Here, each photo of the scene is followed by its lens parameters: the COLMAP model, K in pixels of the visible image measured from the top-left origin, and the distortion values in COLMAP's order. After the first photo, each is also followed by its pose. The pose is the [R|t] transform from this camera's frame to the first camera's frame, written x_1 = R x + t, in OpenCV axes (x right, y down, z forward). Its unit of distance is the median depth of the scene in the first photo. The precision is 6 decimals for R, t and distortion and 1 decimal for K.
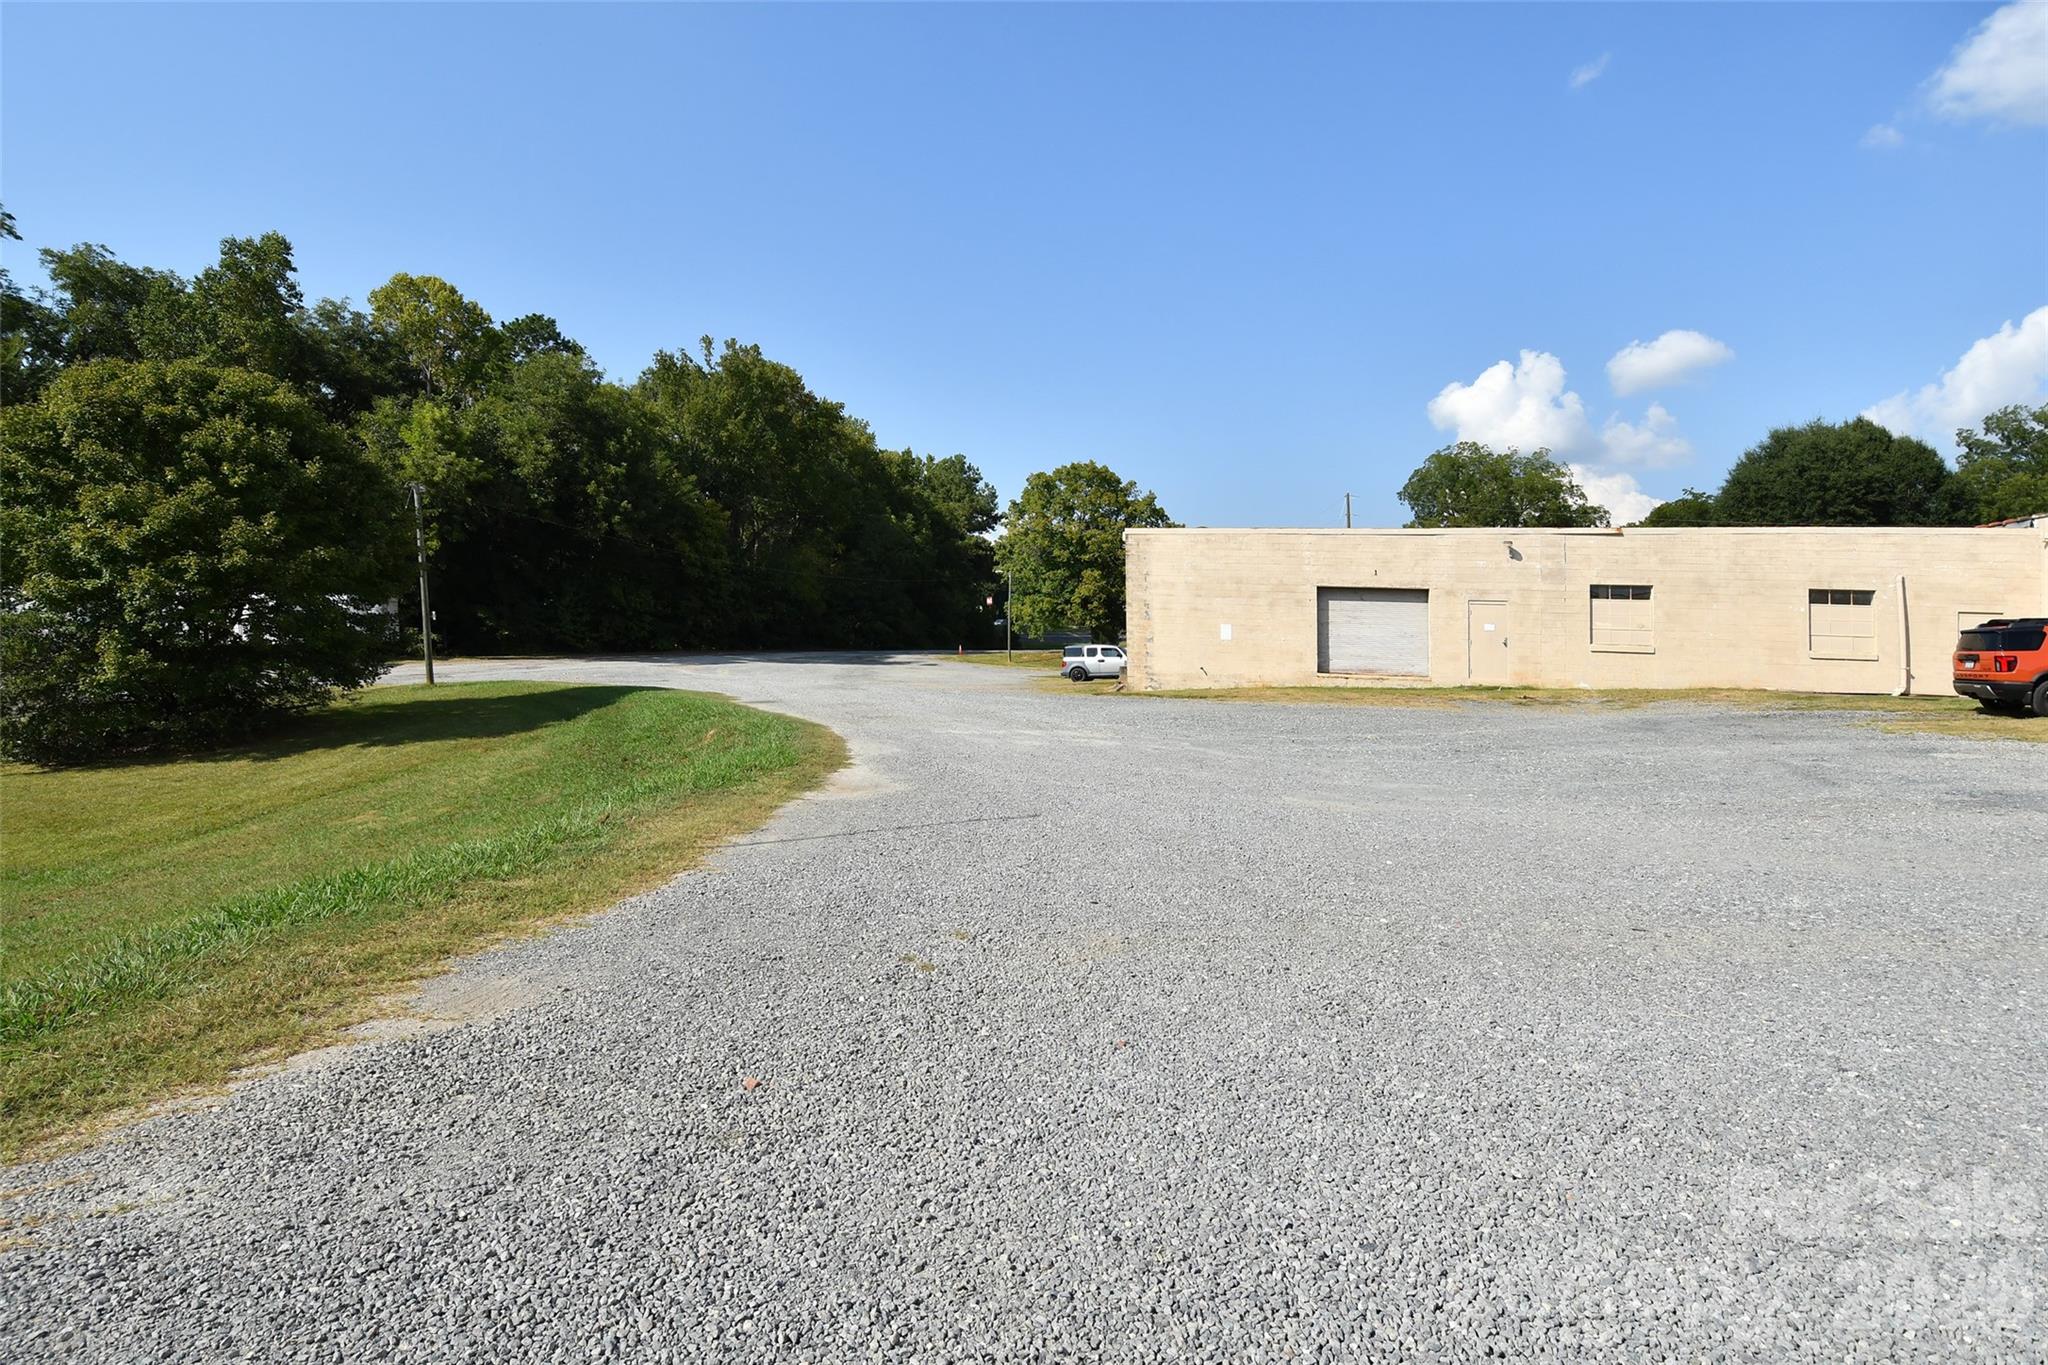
lens RADIAL K [[1069.5, 0, 1032.2], [0, 1069.5, 676.9], [0, 0, 1]] dist [0.002950, -0.006676]
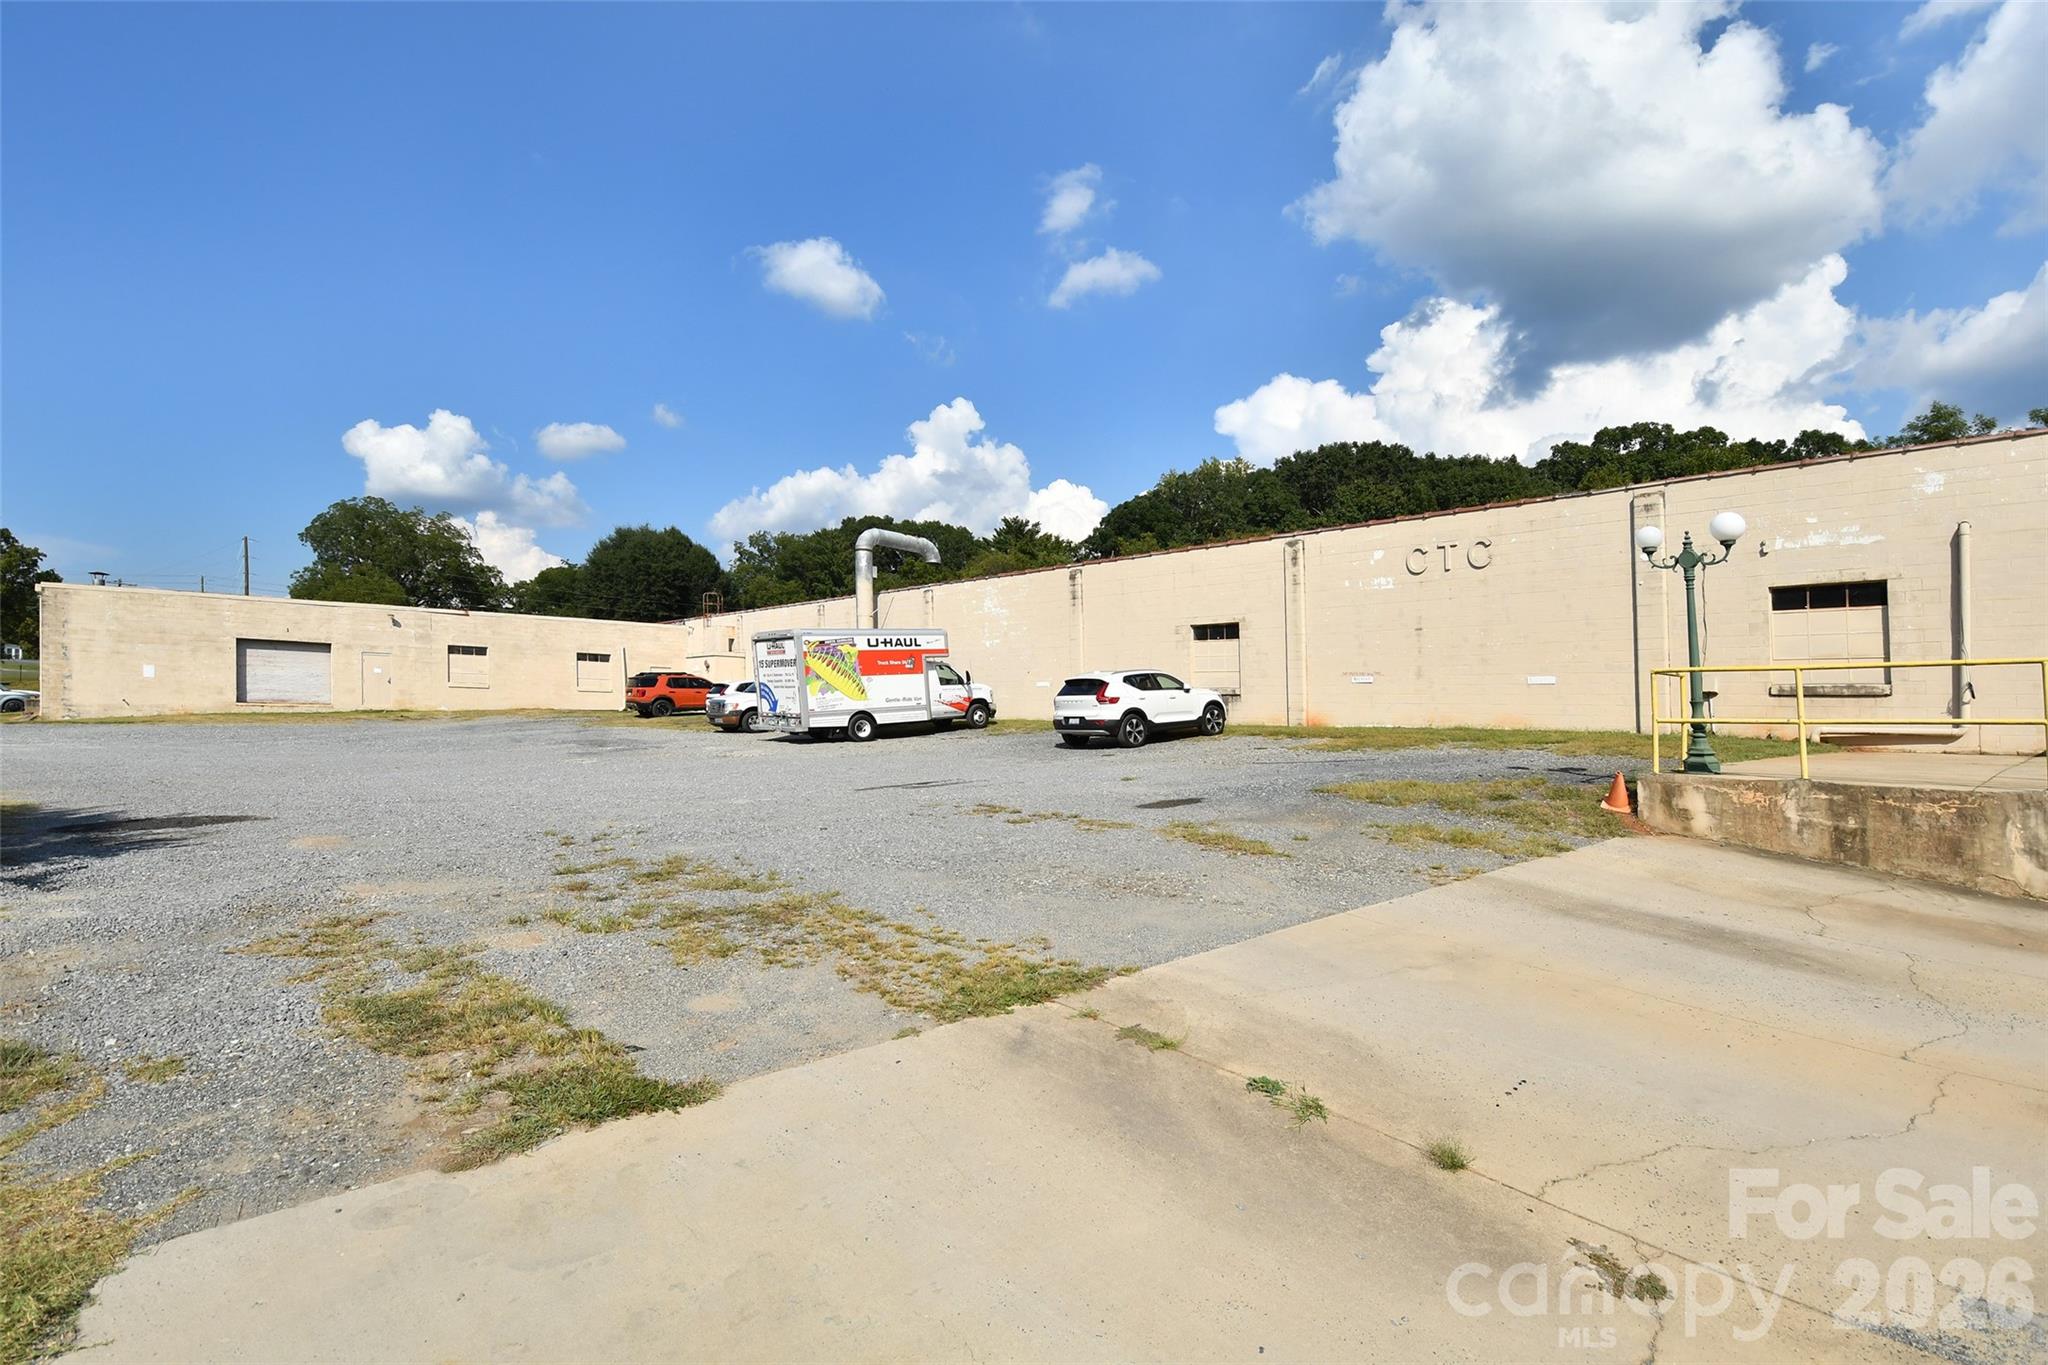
lens RADIAL K [[928.7, 0, 1038.8], [0, 928.7, 678.6], [0, 0, 1]] dist [-0.026855, -0.000991]
pose [[0.529583, 0.009670, 0.848203, -0.166569], [0.017056, 0.999611, -0.022045, 0.008498], [-0.848087, 0.026142, 0.529212, -0.455047]]
